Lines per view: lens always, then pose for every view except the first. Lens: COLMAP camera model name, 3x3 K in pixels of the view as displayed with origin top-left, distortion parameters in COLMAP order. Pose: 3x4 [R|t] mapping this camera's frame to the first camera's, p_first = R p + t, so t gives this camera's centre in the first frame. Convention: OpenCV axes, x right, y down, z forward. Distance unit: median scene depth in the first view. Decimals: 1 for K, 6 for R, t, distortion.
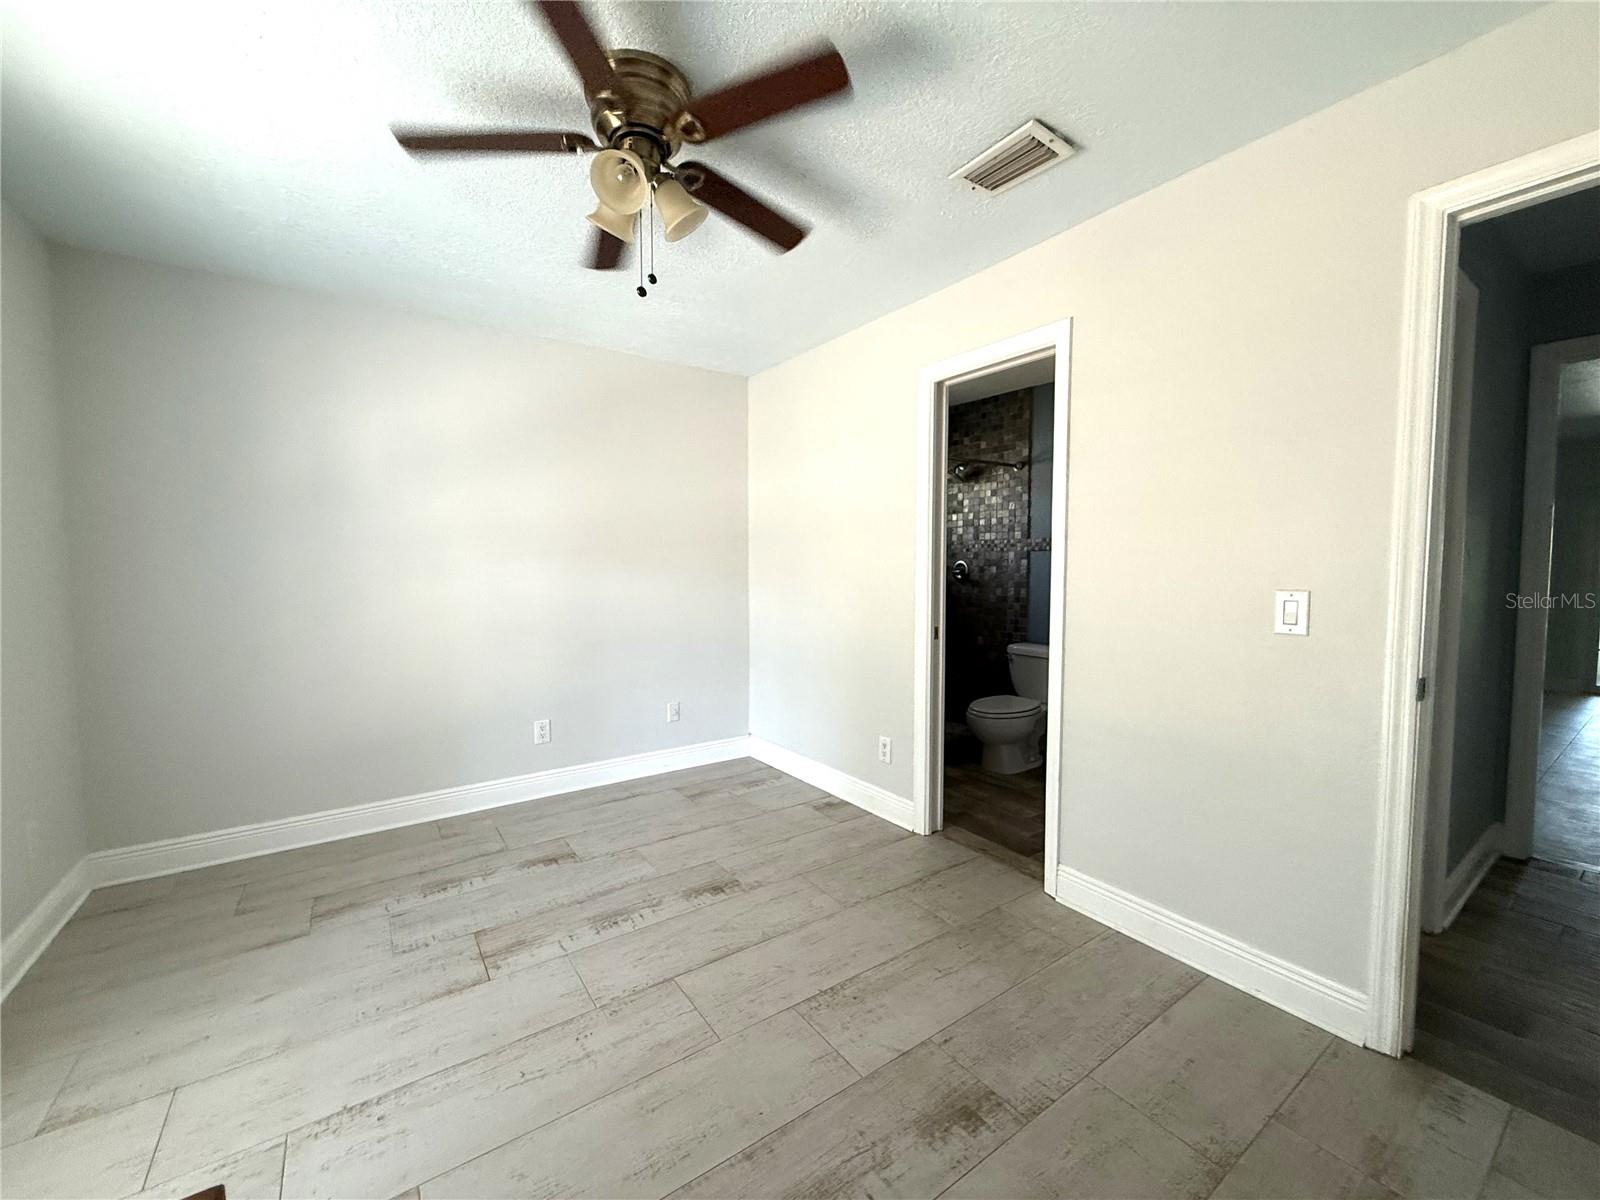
lens RADIAL K [[657.1, 0, 801.0], [0, 657.1, 602.5], [0, 0, 1]] dist [-0.000255, 0.000465]
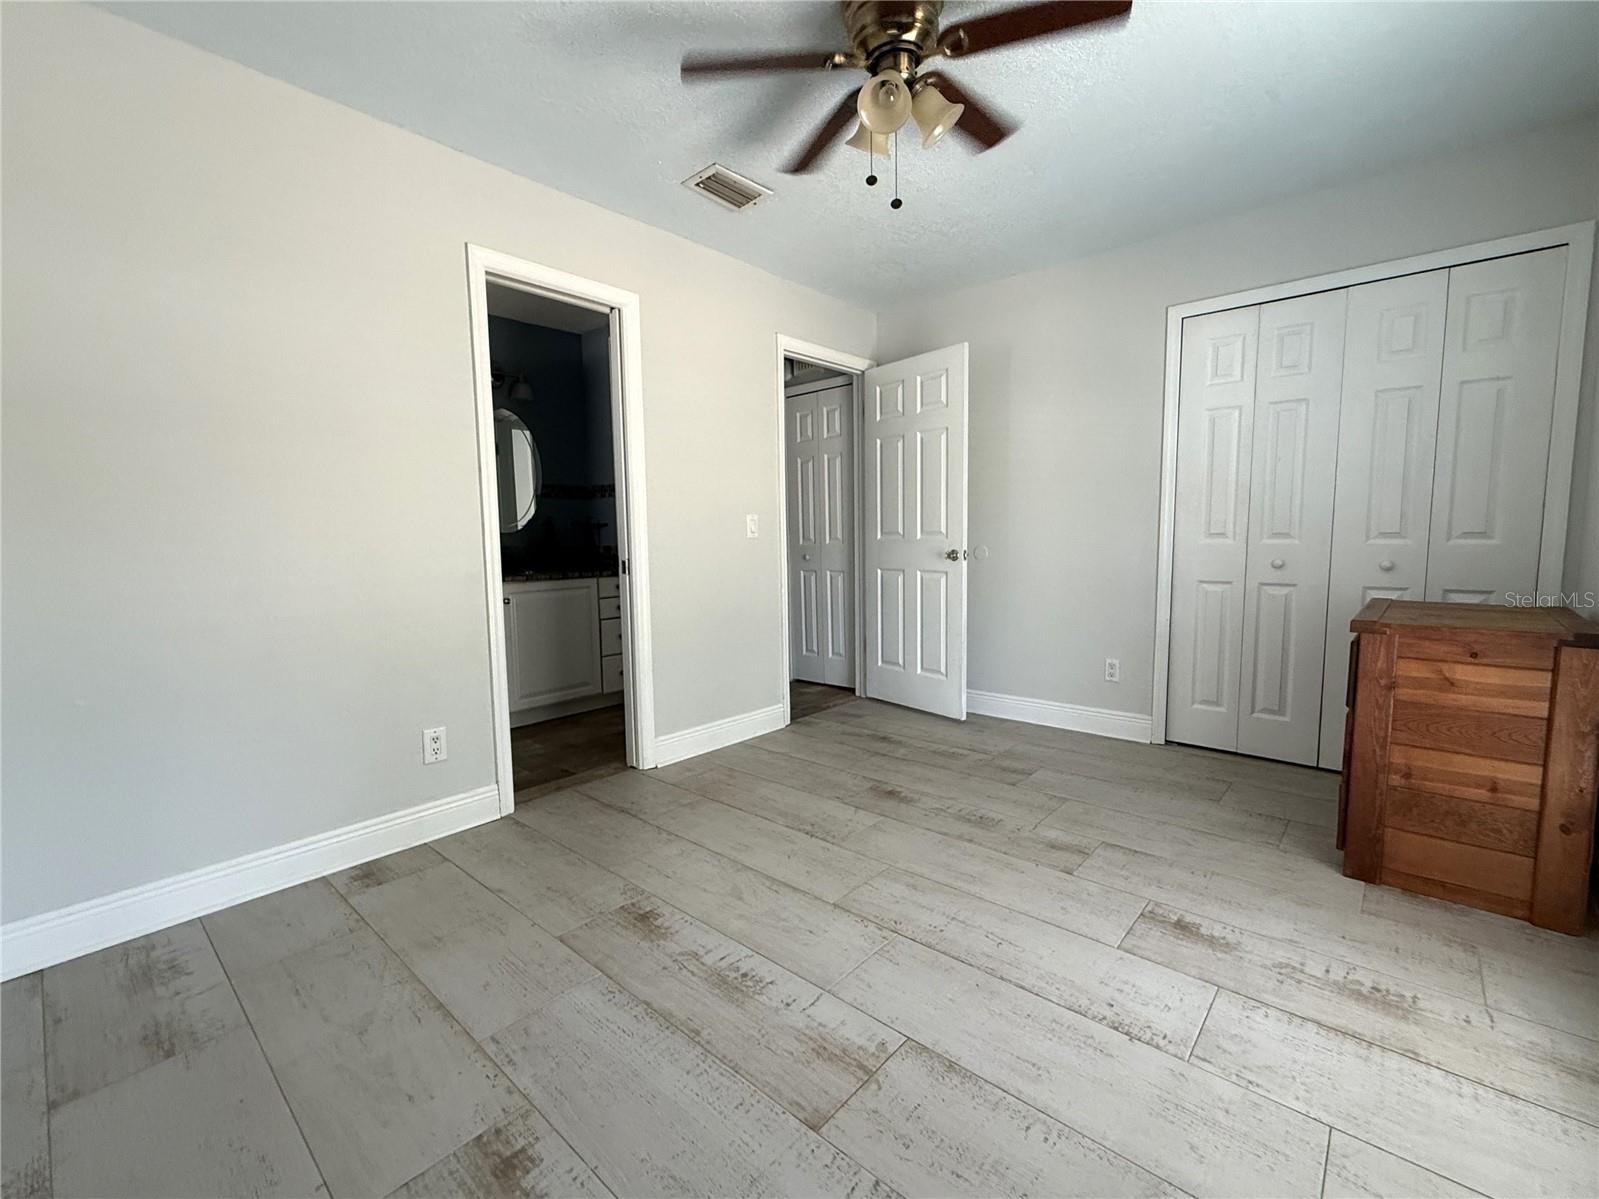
lens RADIAL K [[697.1, 0, 799.4], [0, 697.1, 599.6], [0, 0, 1]] dist [0.003159, -0.001083]
pose [[-0.248720, -0.086882, 0.964671, -1.062907], [0.076623, 0.991082, 0.109017, 0.015924], [-0.965540, 0.101031, -0.239845, 1.174808]]
